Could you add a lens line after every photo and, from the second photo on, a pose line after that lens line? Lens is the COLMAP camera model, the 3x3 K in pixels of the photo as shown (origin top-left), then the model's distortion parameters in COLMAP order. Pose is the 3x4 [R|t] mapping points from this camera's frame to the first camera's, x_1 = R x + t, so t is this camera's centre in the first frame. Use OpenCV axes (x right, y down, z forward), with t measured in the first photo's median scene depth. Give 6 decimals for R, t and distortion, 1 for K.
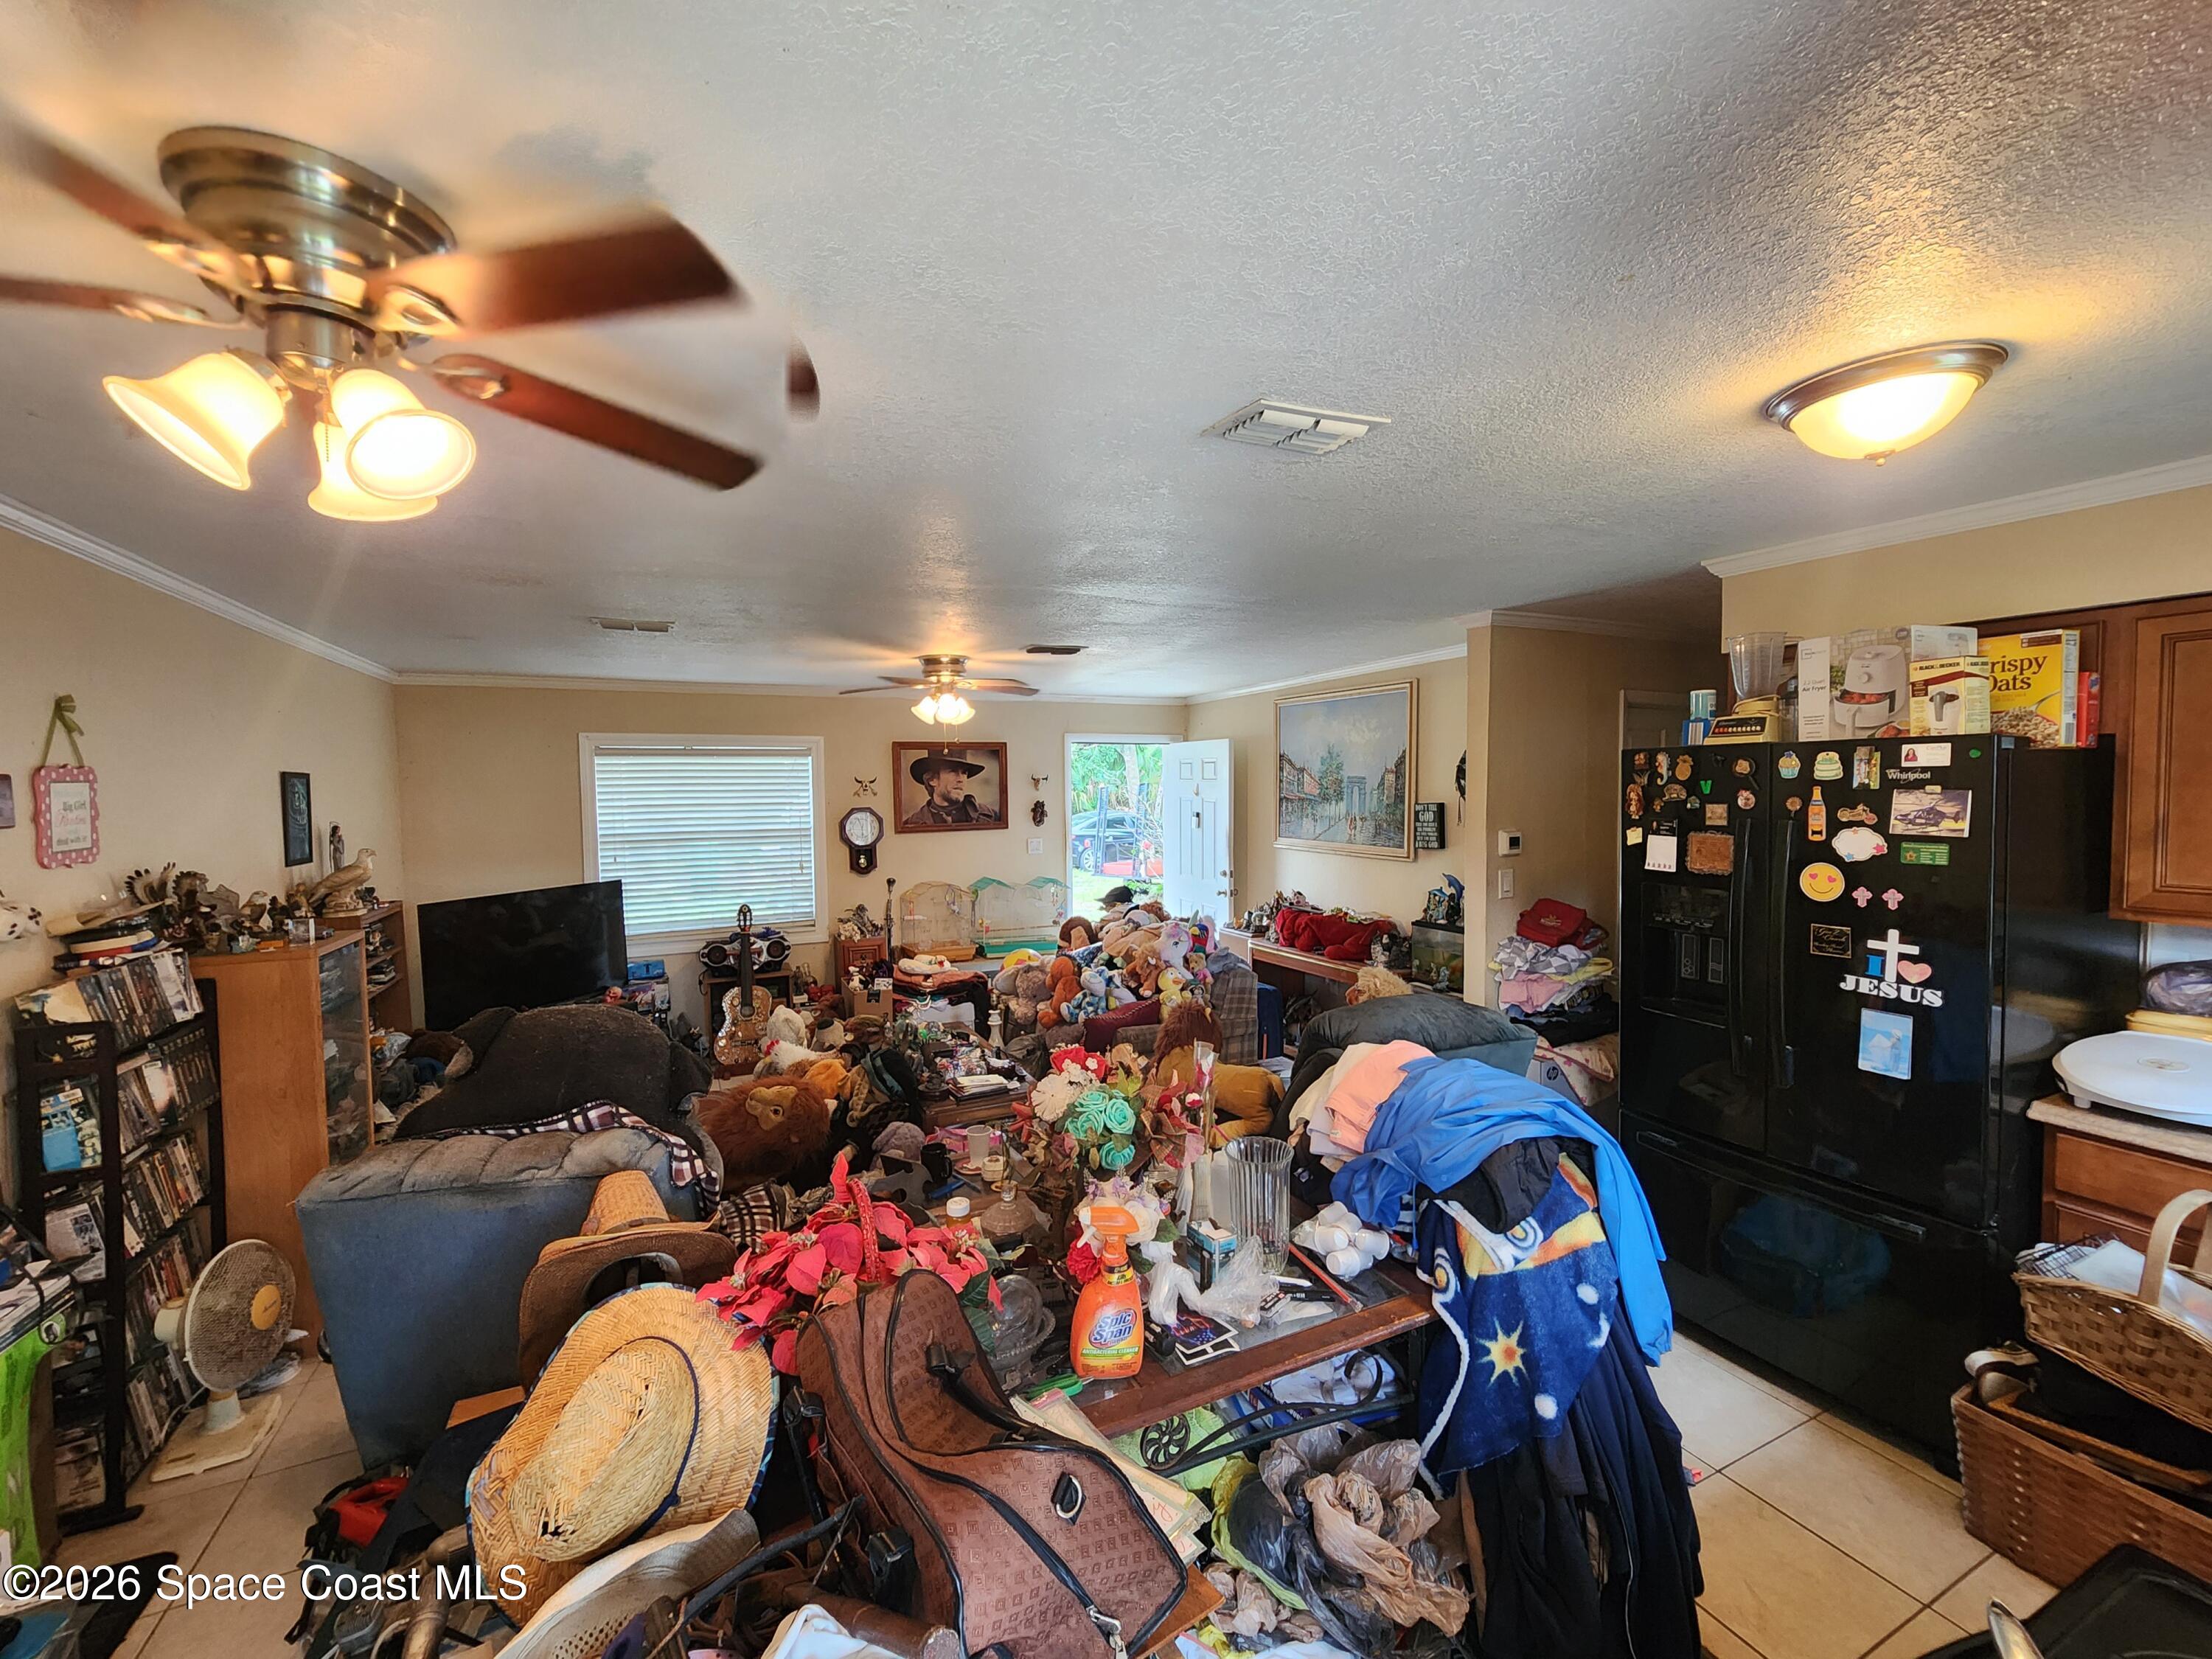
lens RADIAL K [[903.9, 0, 1120.6], [0, 903.9, 844.2], [0, 0, 1]] dist [-0.000974, 0.000038]
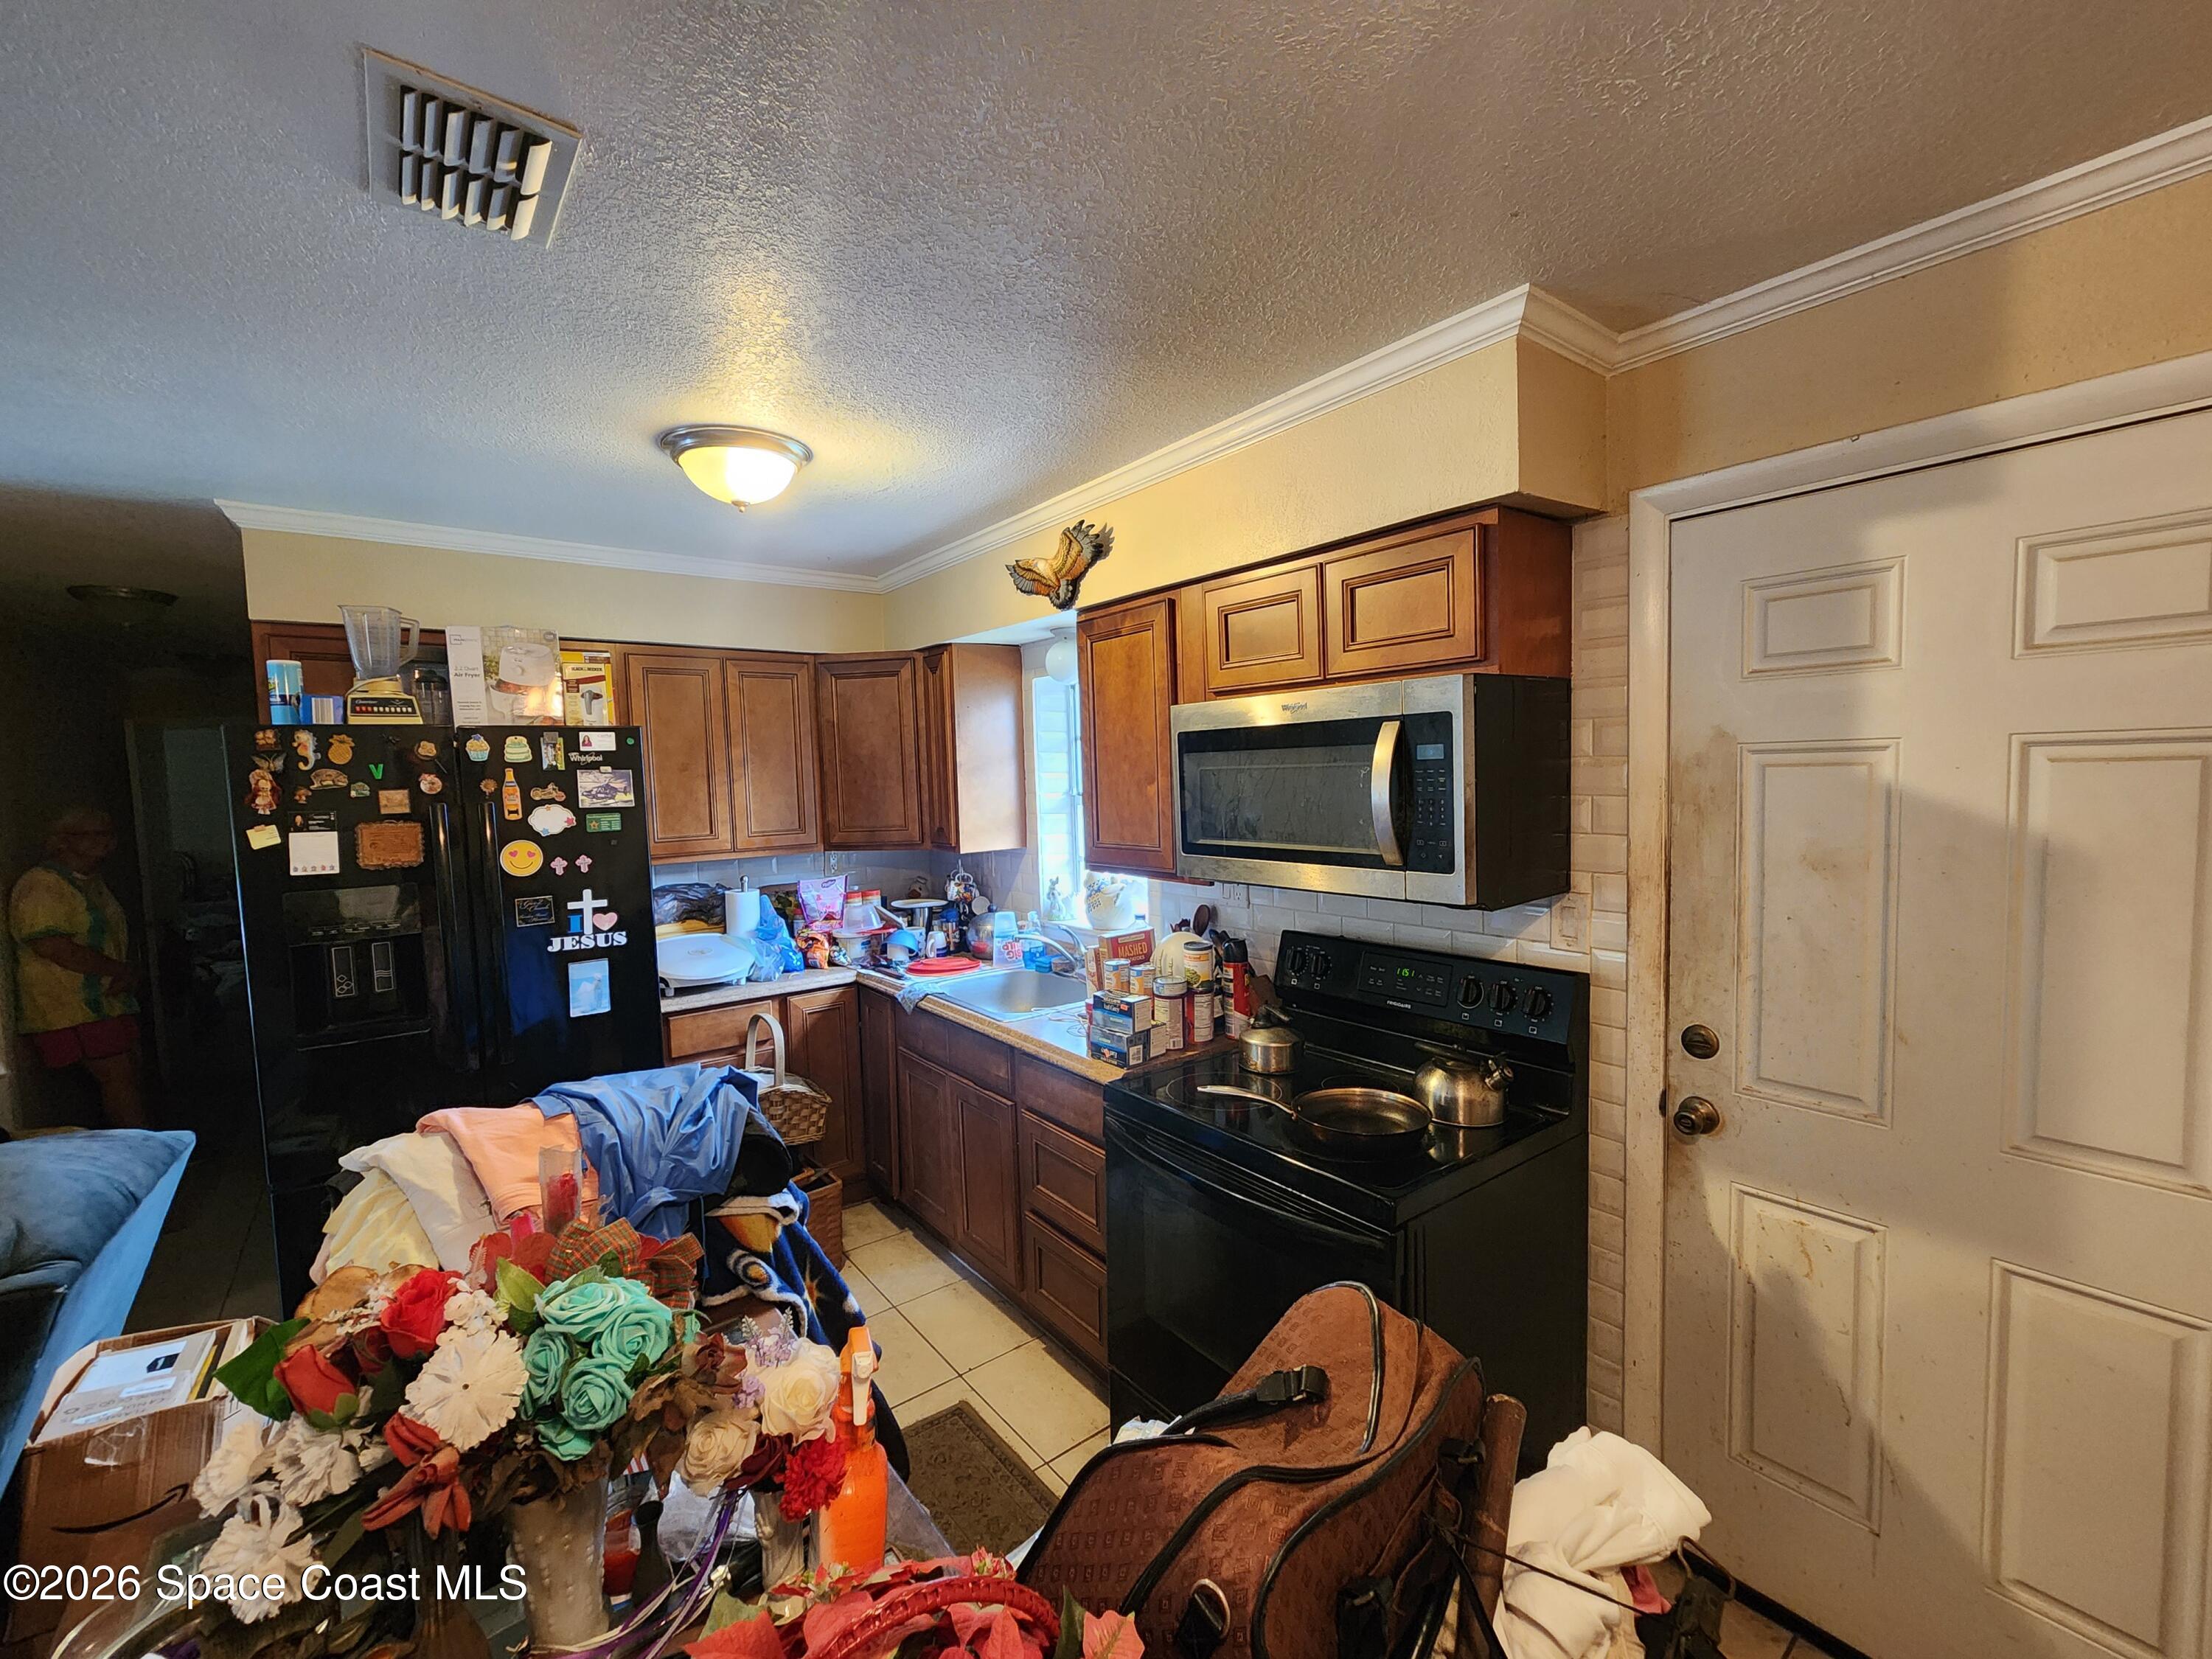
lens RADIAL K [[903.9, 0, 1121.9], [0, 903.9, 814.5], [0, 0, 1]] dist [-0.000974, 0.000038]
pose [[-0.211706, -0.035956, 0.976672, -0.423702], [0.093322, 0.994013, 0.056823, -0.003906], [-0.972868, 0.103175, -0.207083, 0.540572]]
